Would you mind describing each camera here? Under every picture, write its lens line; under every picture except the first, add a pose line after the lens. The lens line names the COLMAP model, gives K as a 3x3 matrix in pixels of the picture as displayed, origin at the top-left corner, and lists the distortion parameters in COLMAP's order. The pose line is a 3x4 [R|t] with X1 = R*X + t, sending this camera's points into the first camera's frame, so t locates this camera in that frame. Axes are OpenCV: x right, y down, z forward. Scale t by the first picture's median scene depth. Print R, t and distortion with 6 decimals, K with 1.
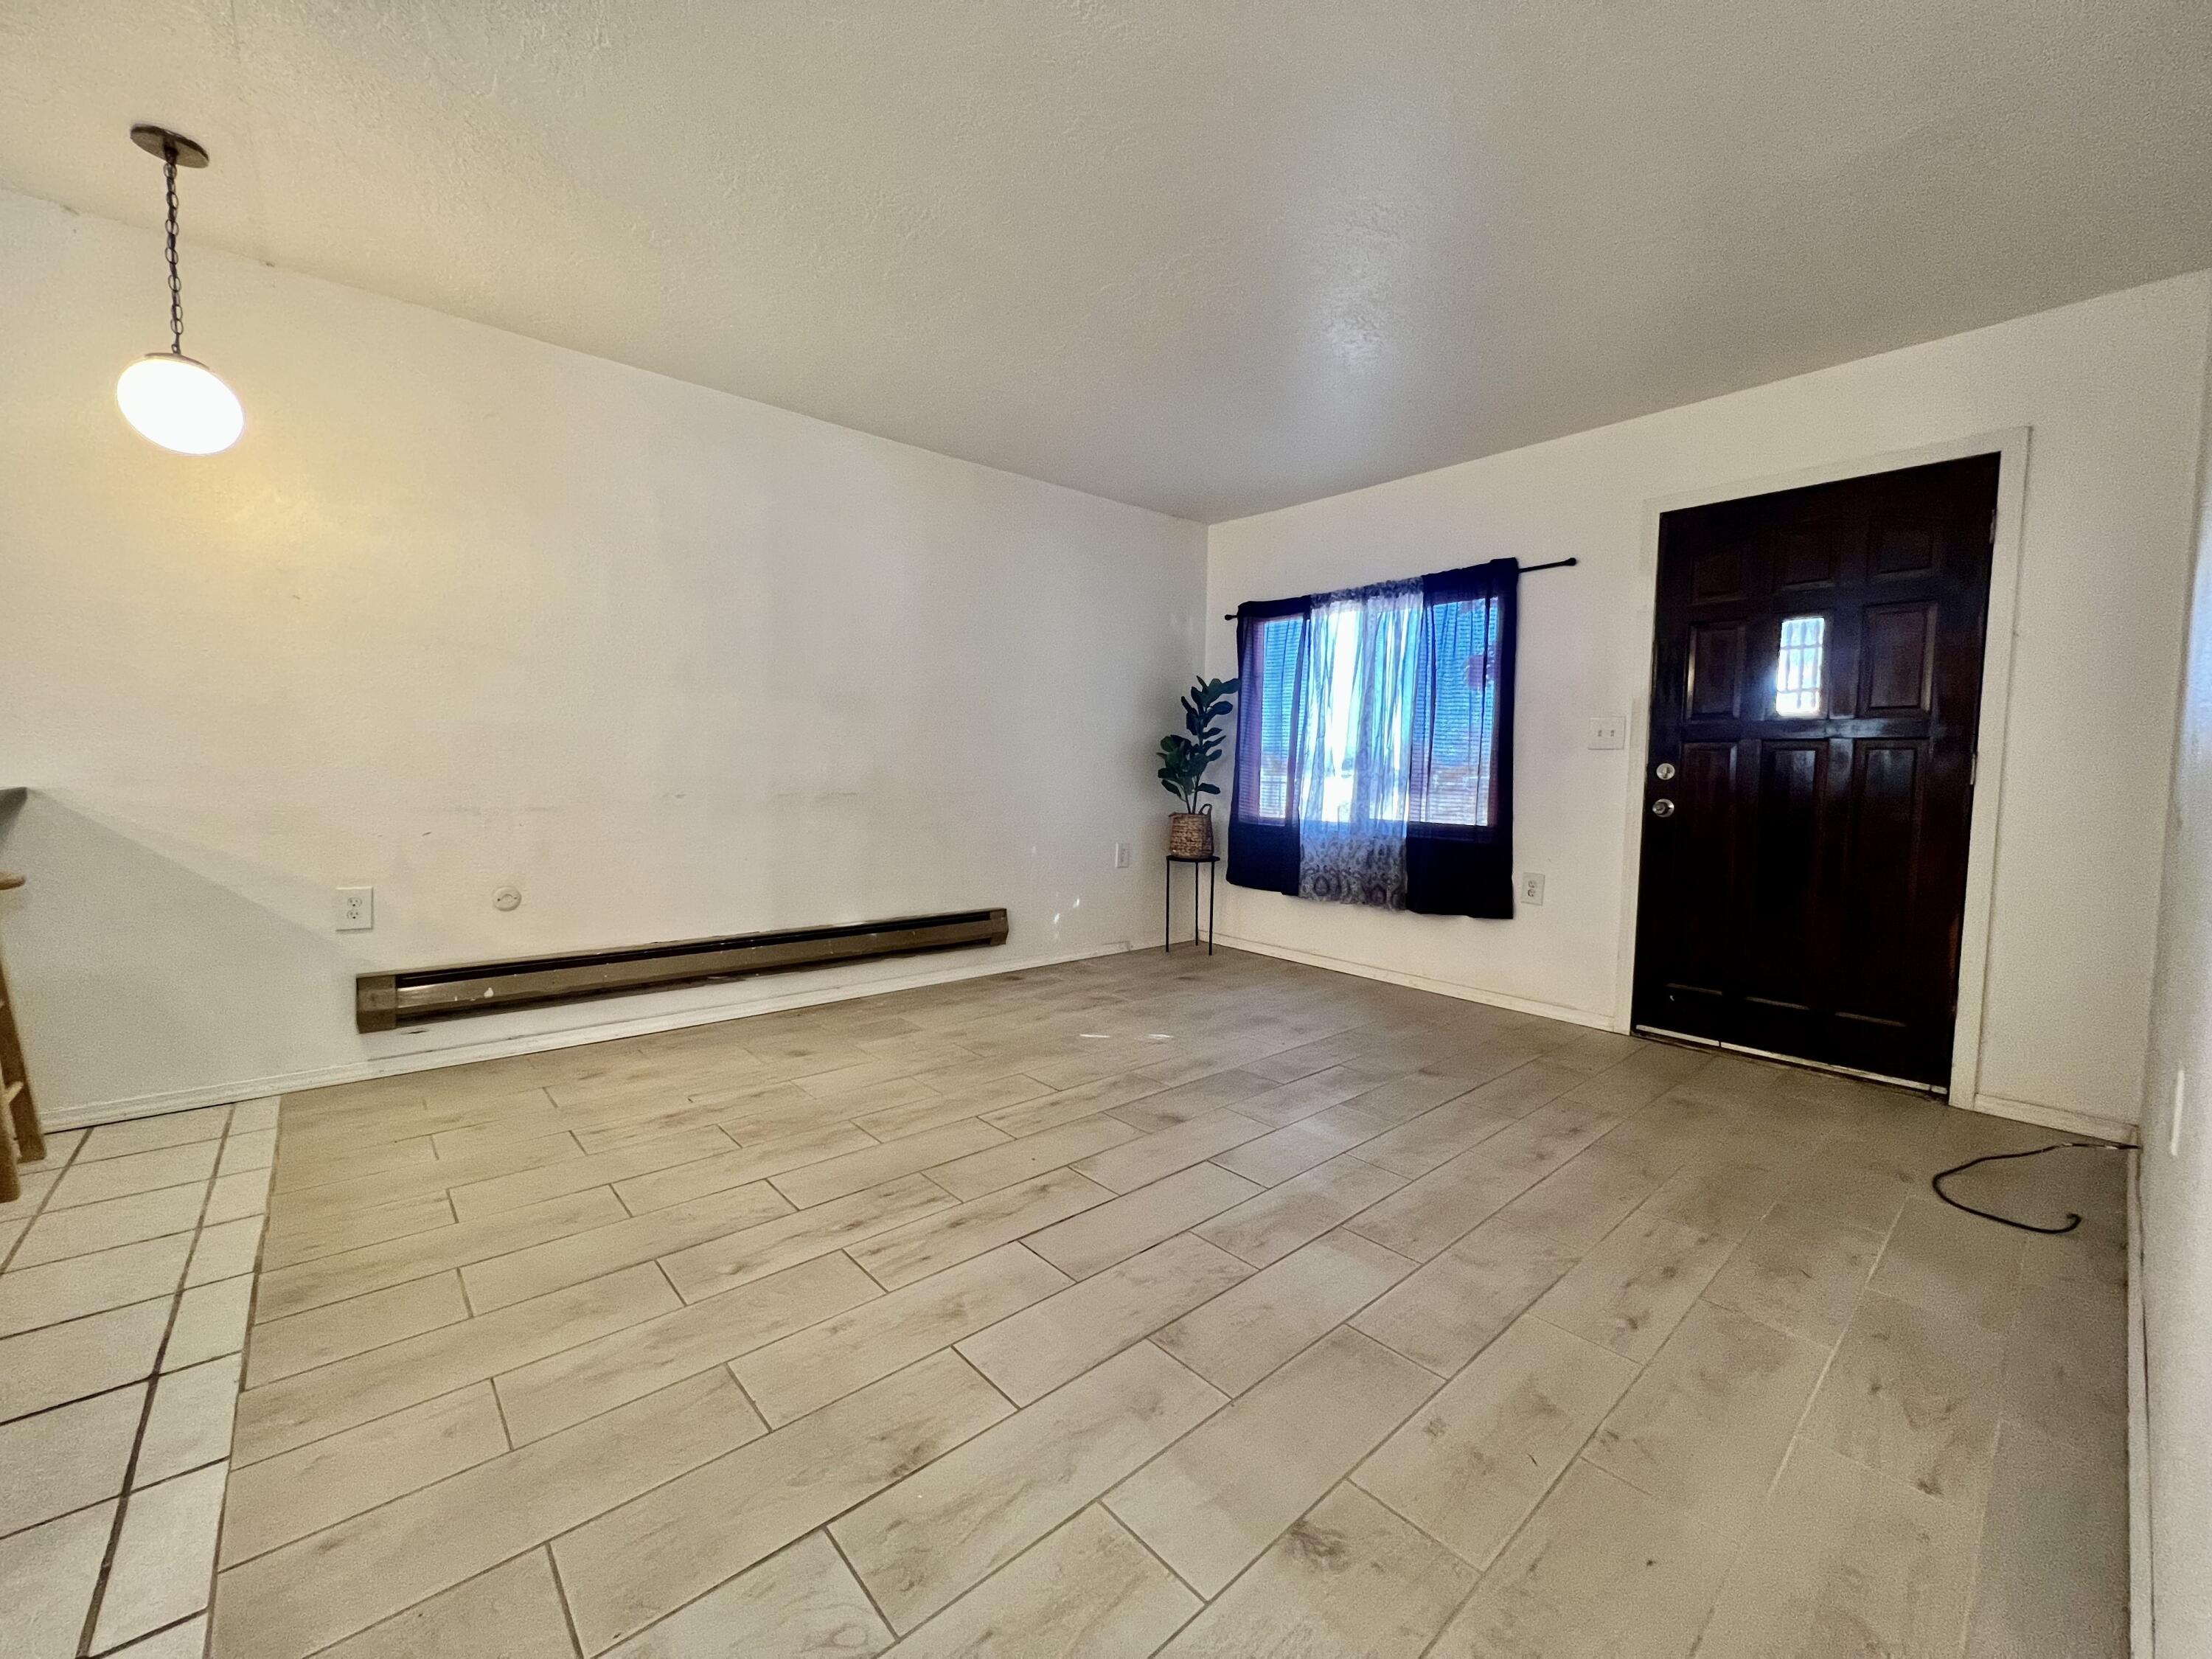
lens RADIAL K [[897.5, 0, 1106.0], [0, 897.5, 829.5], [0, 0, 1]] dist [-0.001004, -0.000140]
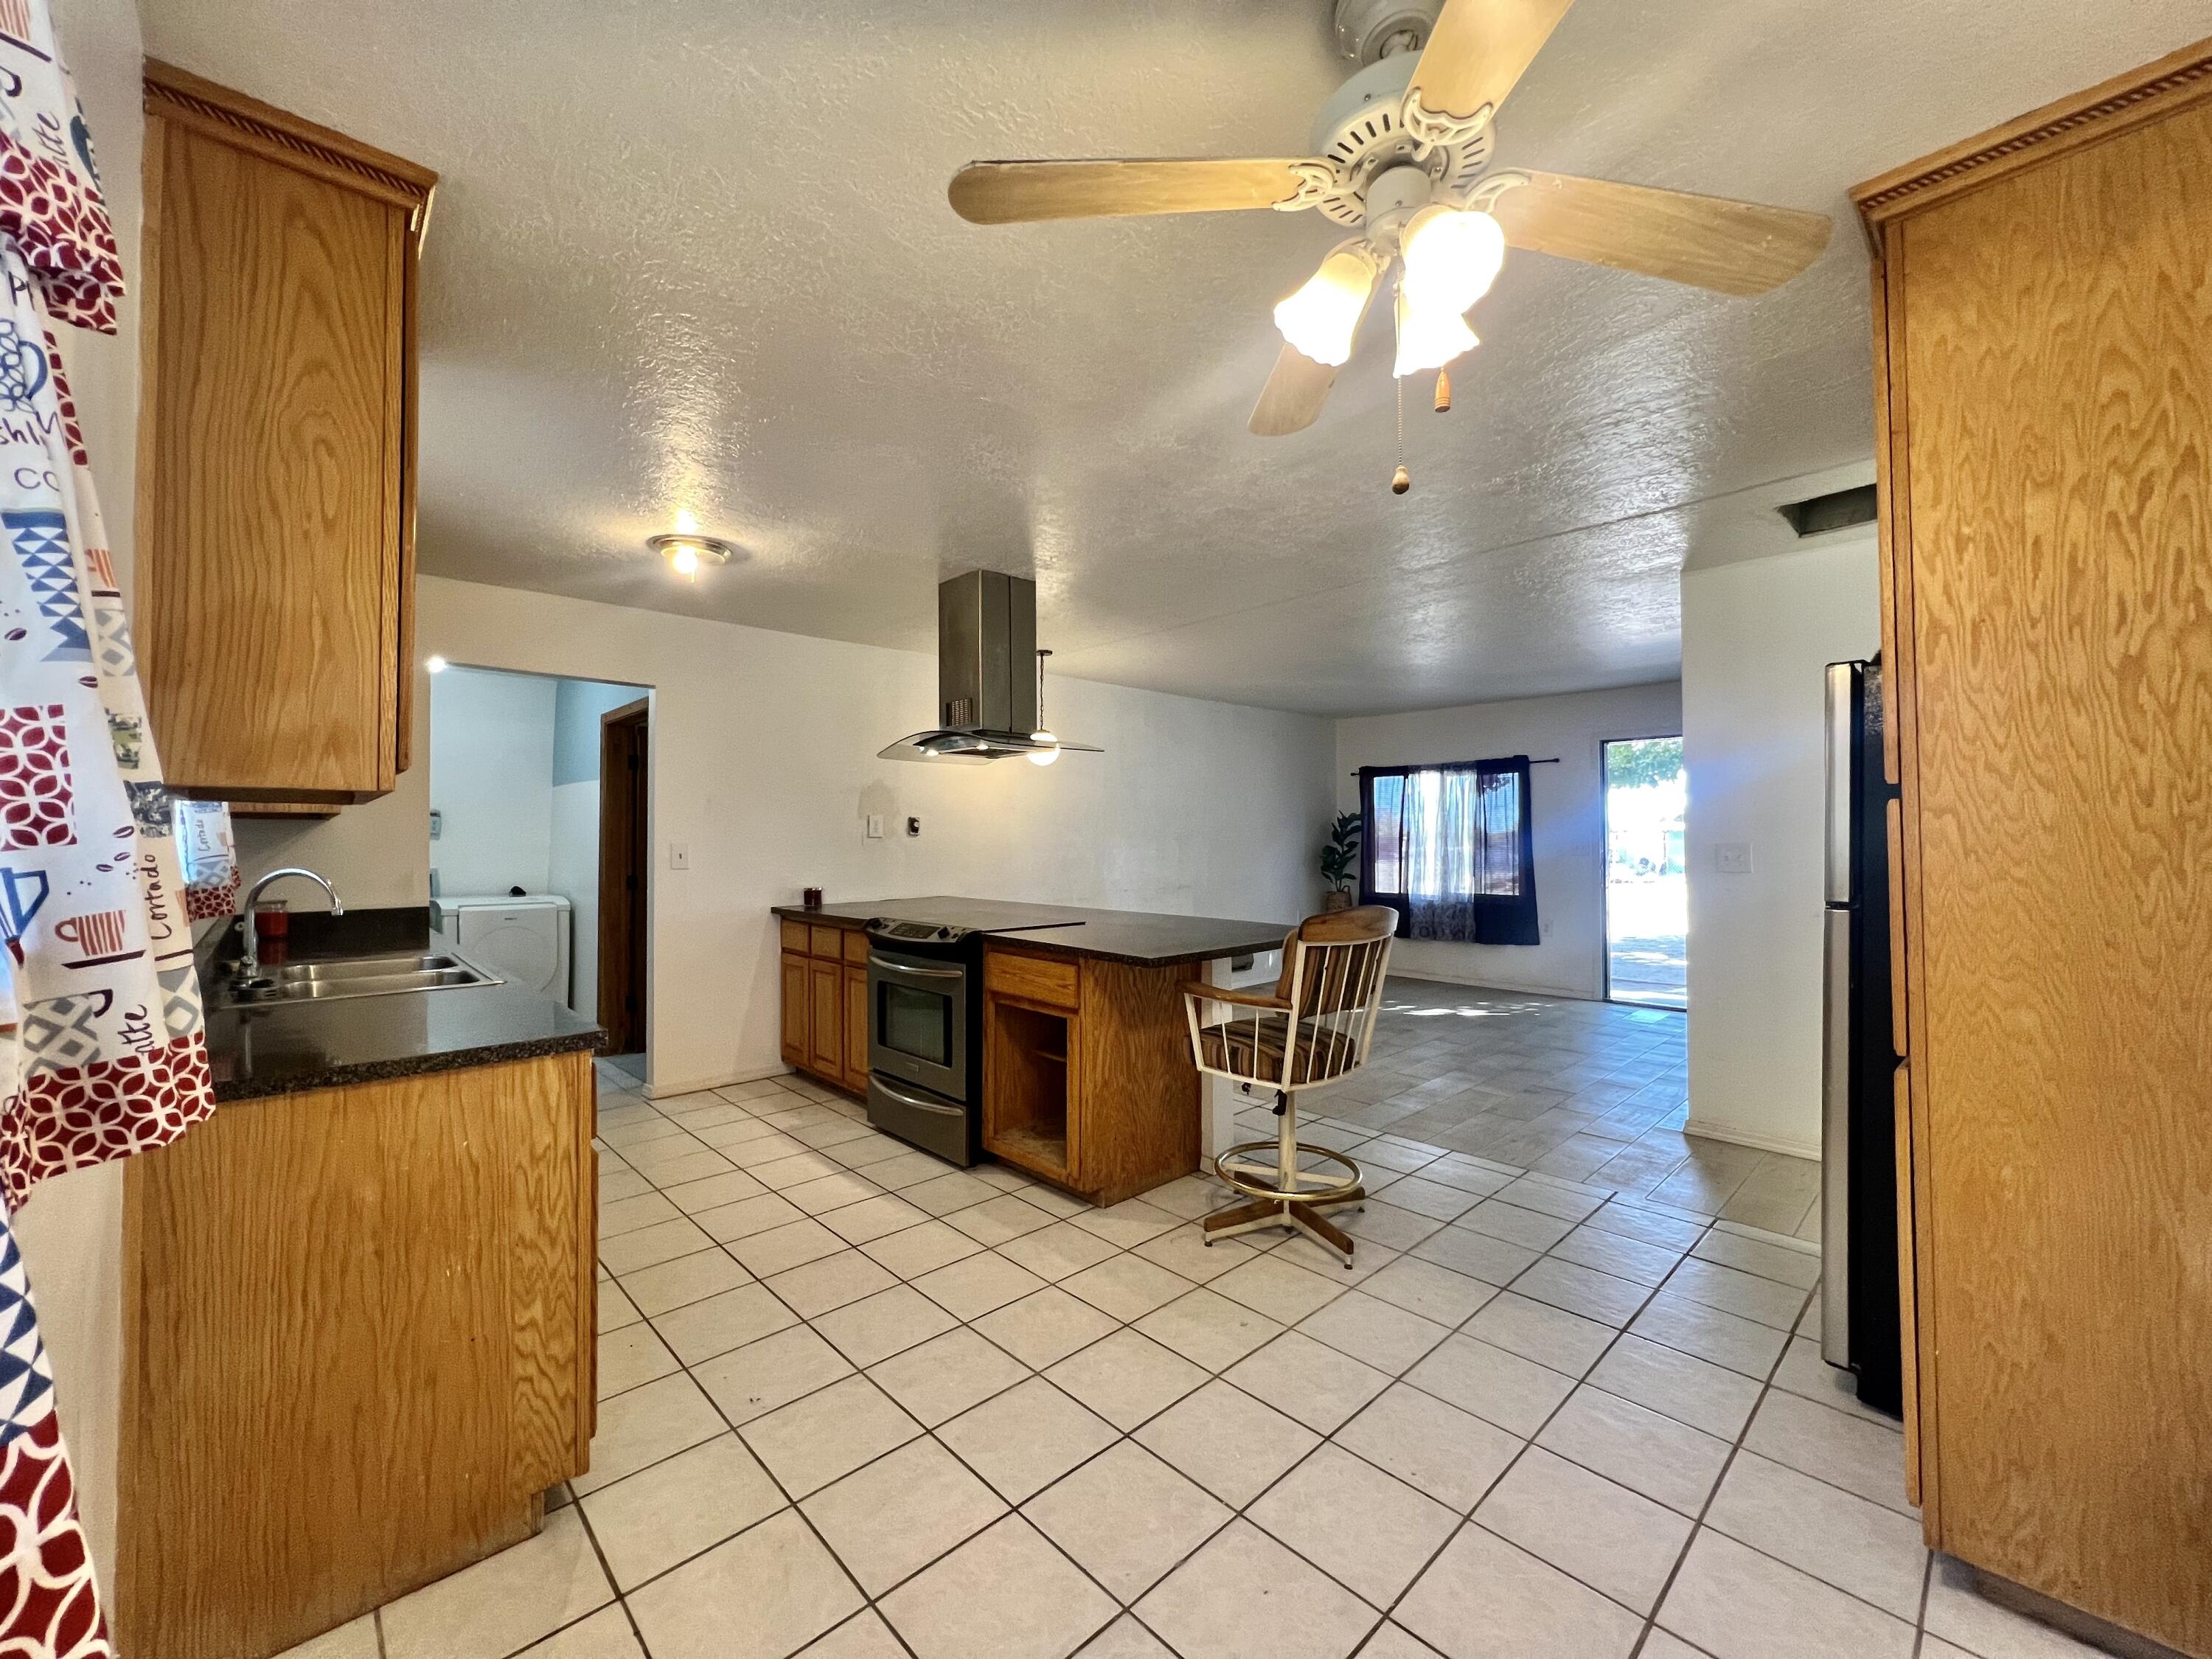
lens RADIAL K [[888.7, 0, 1095.9], [0, 888.7, 824.2], [0, 0, 1]] dist [-0.000309, -0.000001]
pose [[0.999506, -0.015003, 0.027609, -0.414222], [0.017589, 0.995234, -0.095920, 0.008817], [-0.026039, 0.096358, 0.995006, -0.675965]]
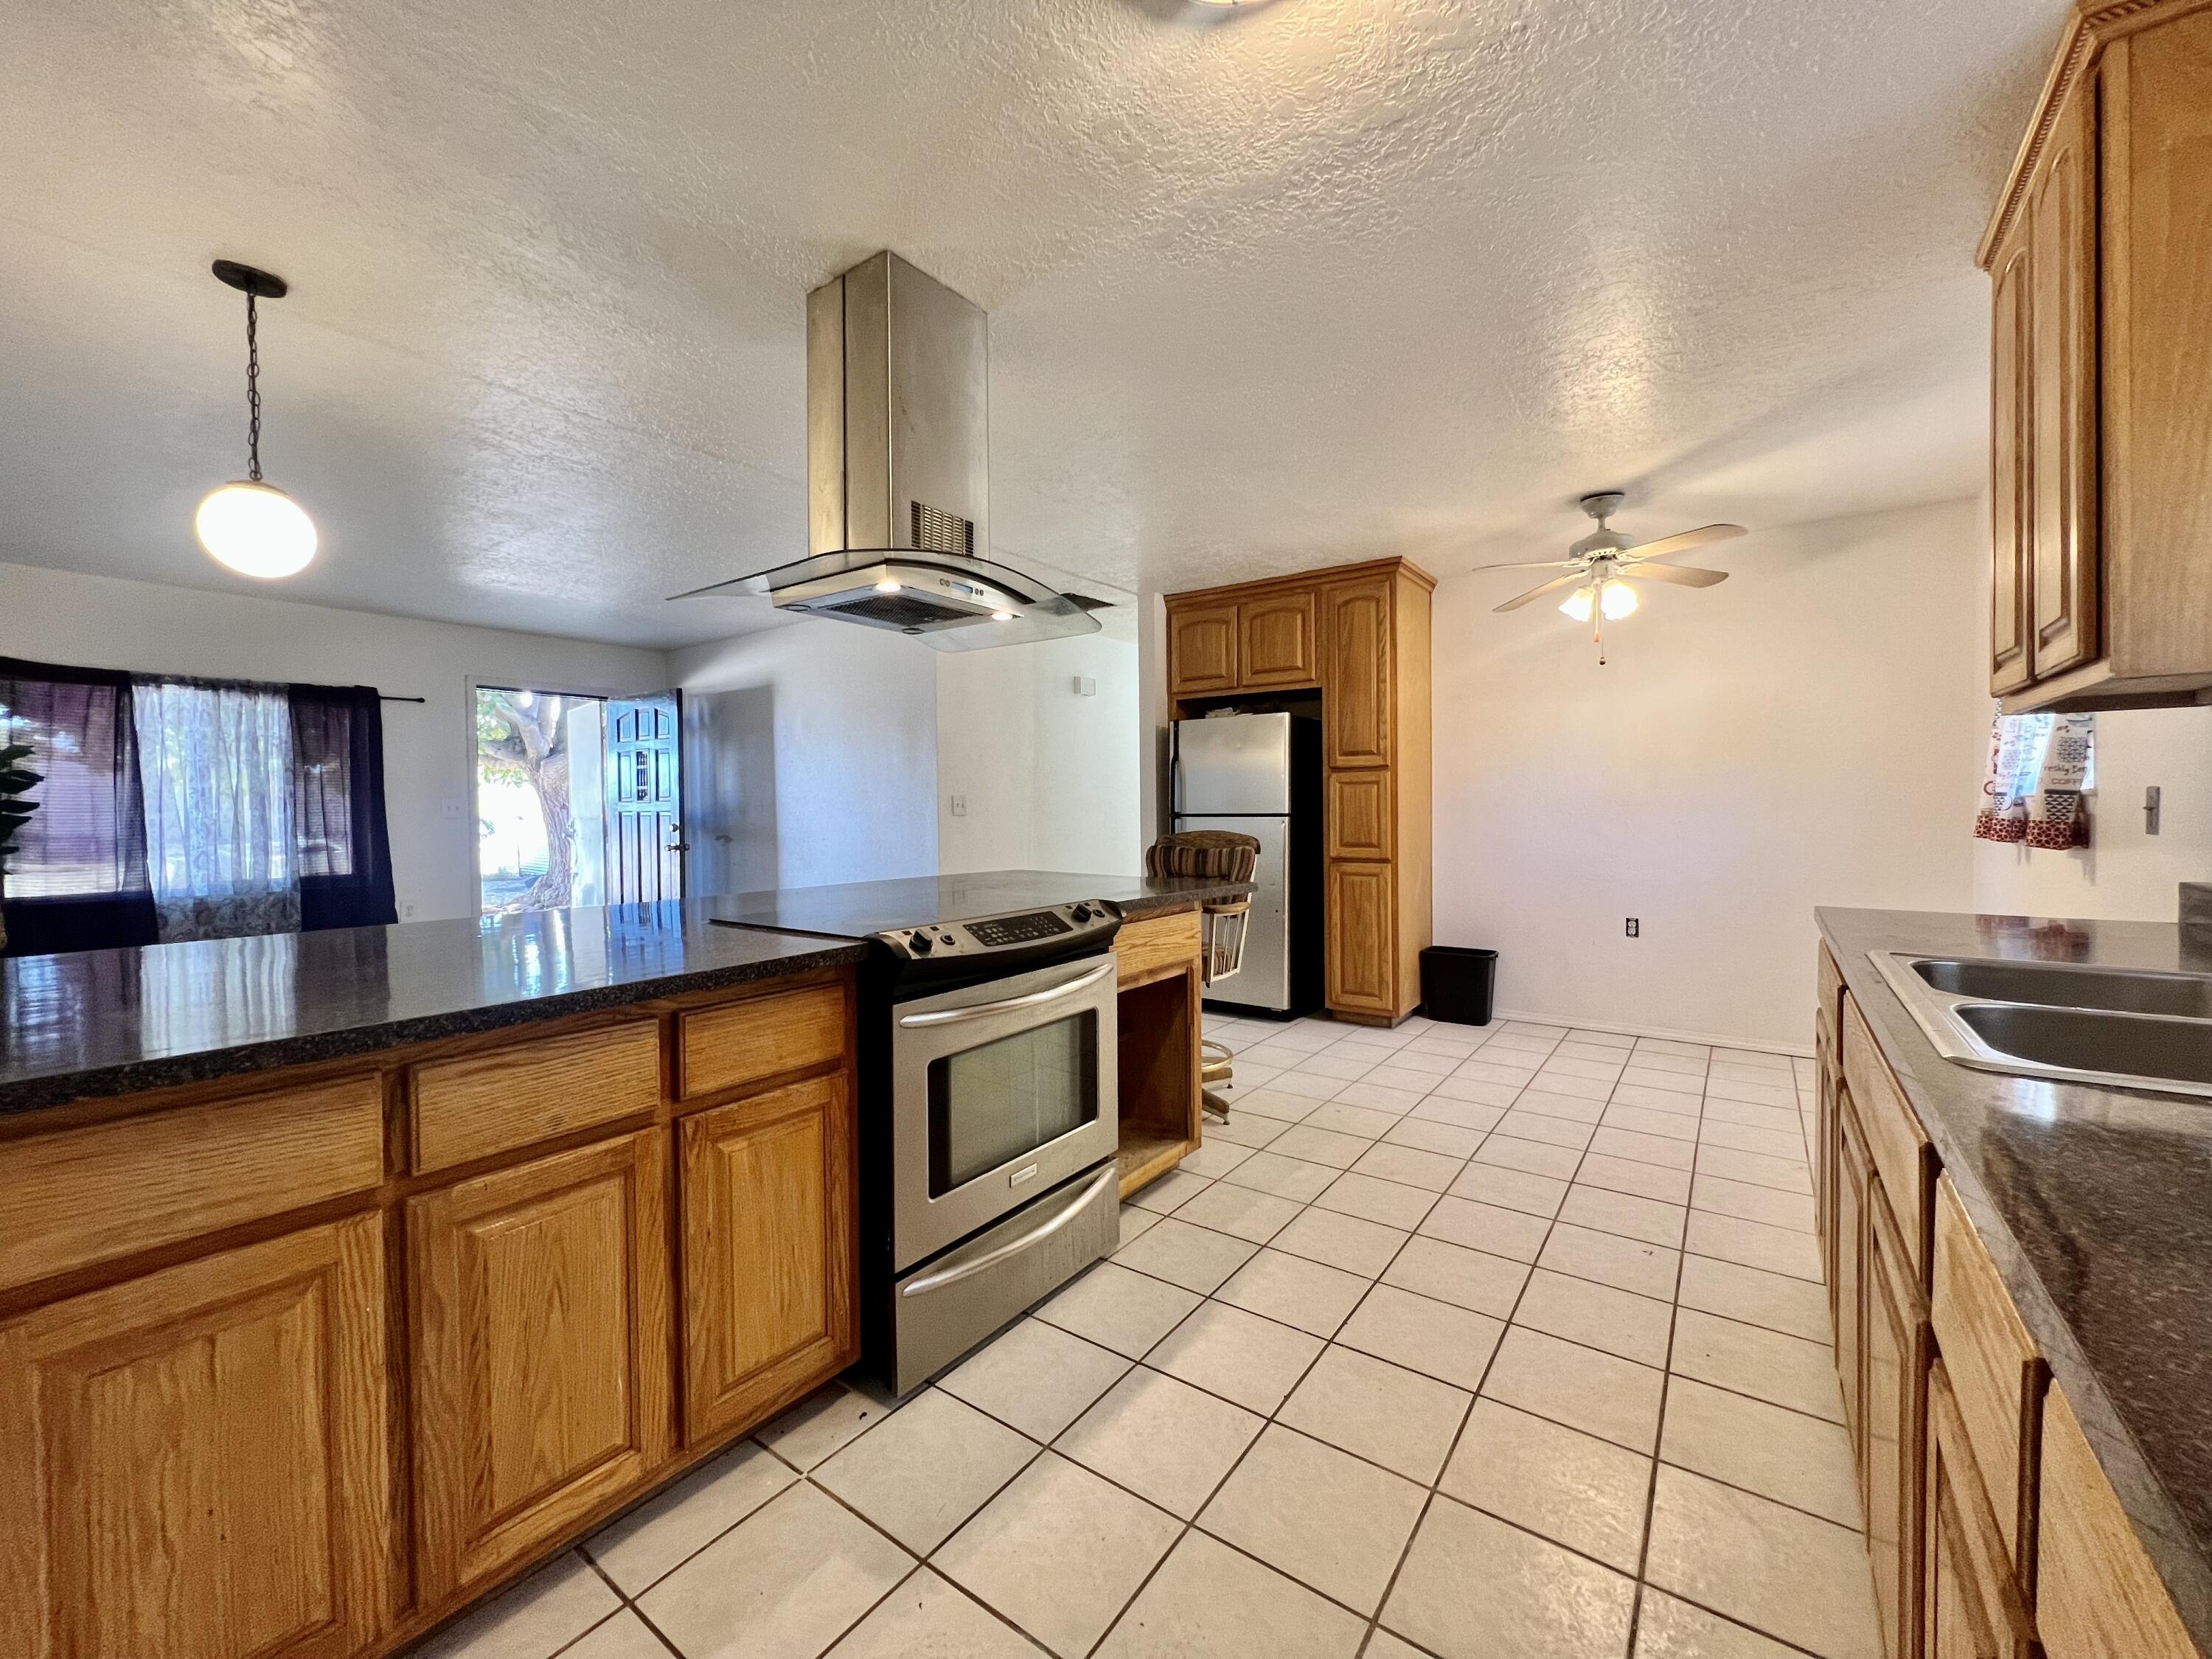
lens RADIAL K [[888.7, 0, 1095.9], [0, 888.7, 824.2], [0, 0, 1]] dist [-0.000309, -0.000001]
pose [[-0.219193, -0.029466, 0.975236, -0.966886], [0.079591, 0.995673, 0.047972, -0.044130], [-0.972430, 0.088135, -0.215899, 0.144289]]
